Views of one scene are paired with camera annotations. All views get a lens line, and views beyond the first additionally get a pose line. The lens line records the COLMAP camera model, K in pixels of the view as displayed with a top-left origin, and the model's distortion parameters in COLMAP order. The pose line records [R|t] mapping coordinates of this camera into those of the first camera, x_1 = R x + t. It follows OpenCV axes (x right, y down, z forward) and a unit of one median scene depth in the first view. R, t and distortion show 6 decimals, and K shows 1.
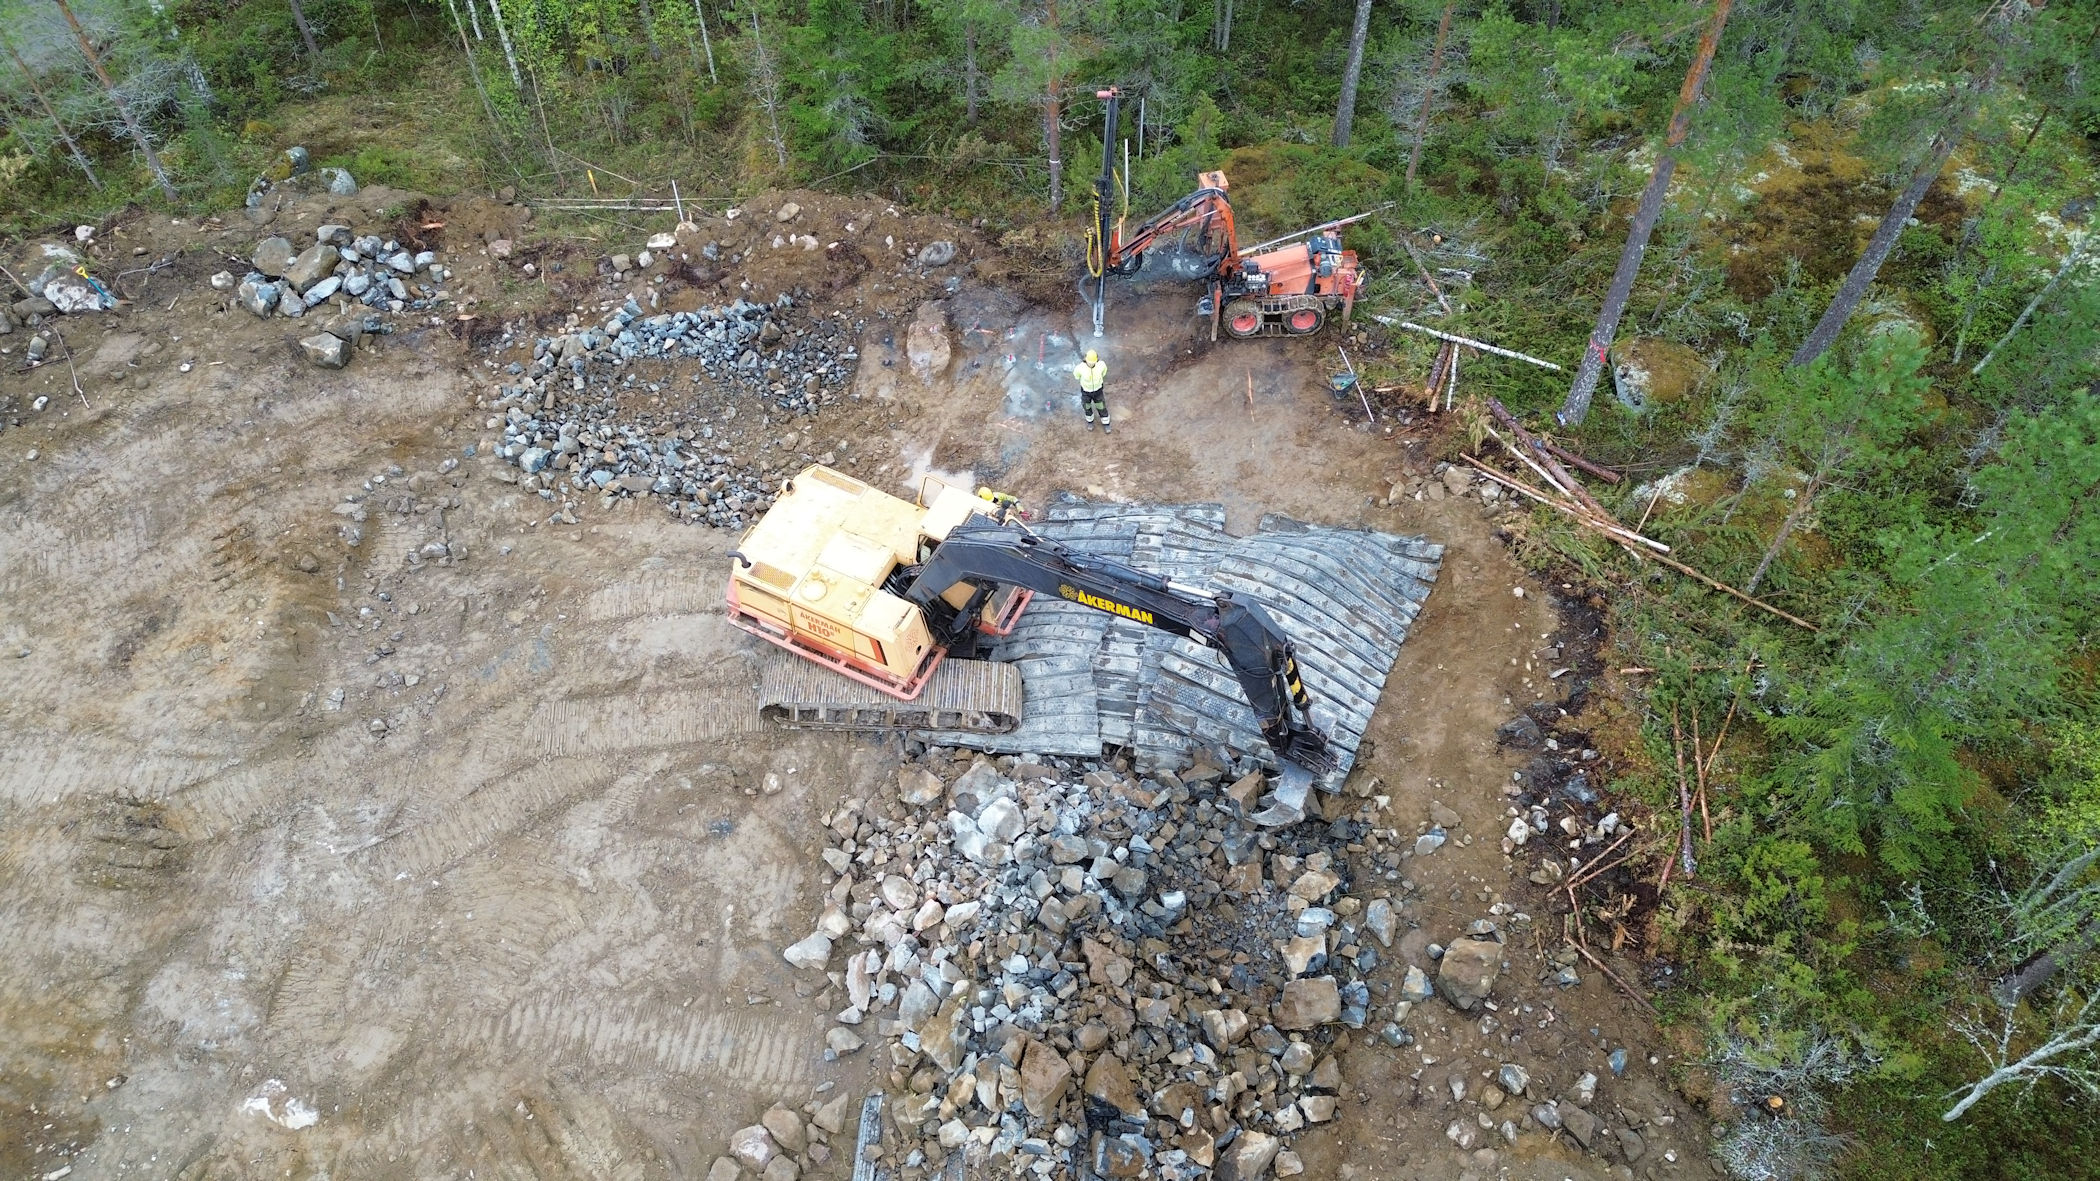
lens RADIAL K [[1480.5, 0, 1045.3], [0, 1480.5, 592.0], [0, 0, 1]] dist [0.075116, -0.069080]
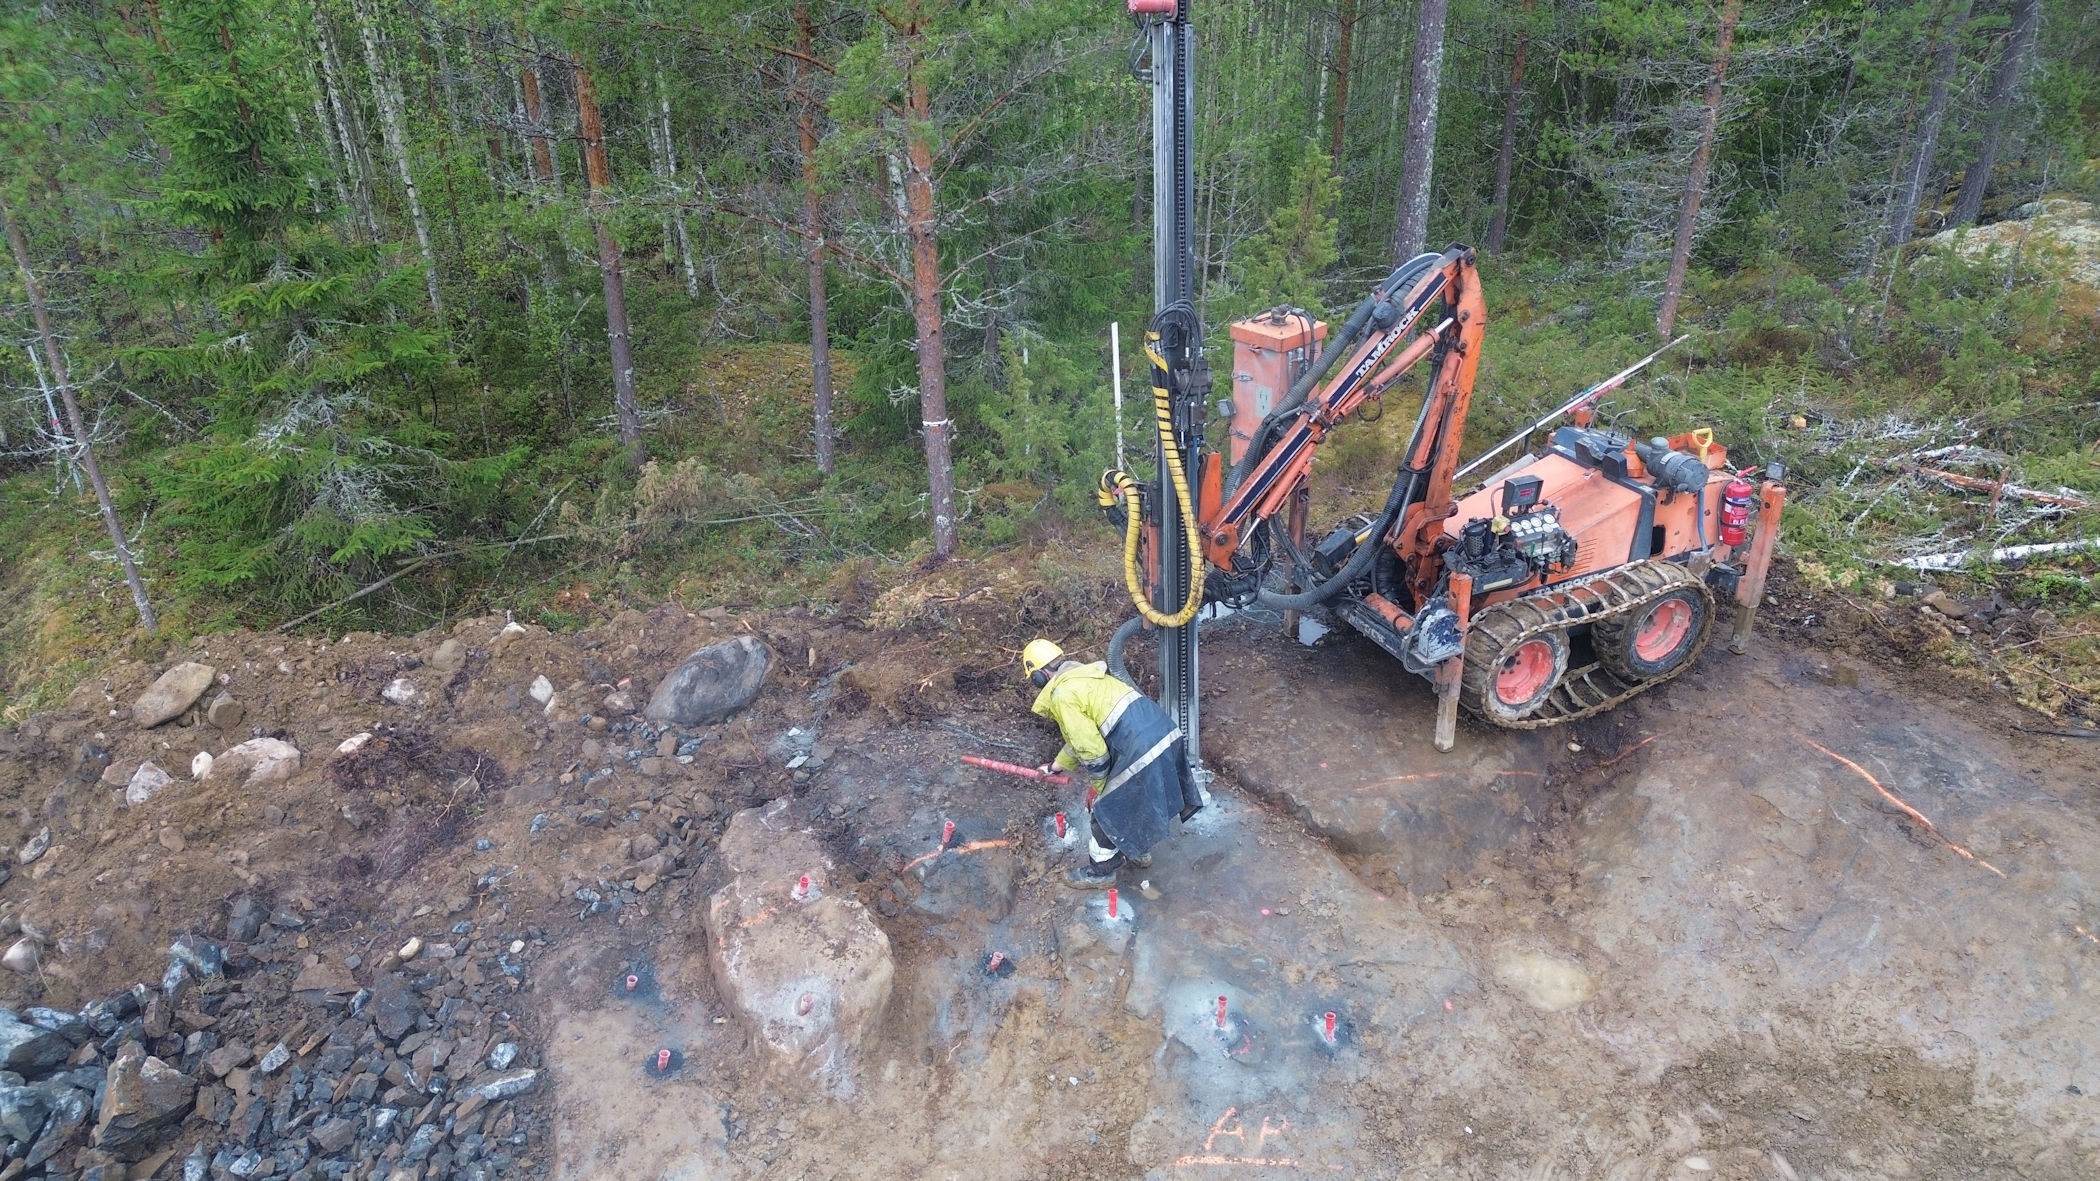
lens RADIAL K [[1480.5, 0, 1045.3], [0, 1480.5, 592.0], [0, 0, 1]] dist [0.075116, -0.069080]
pose [[0.914204, -0.197635, 0.353797, -0.121148], [0.321020, 0.886004, -0.334578, -0.117774], [-0.247342, 0.419448, 0.873433, 0.716970]]
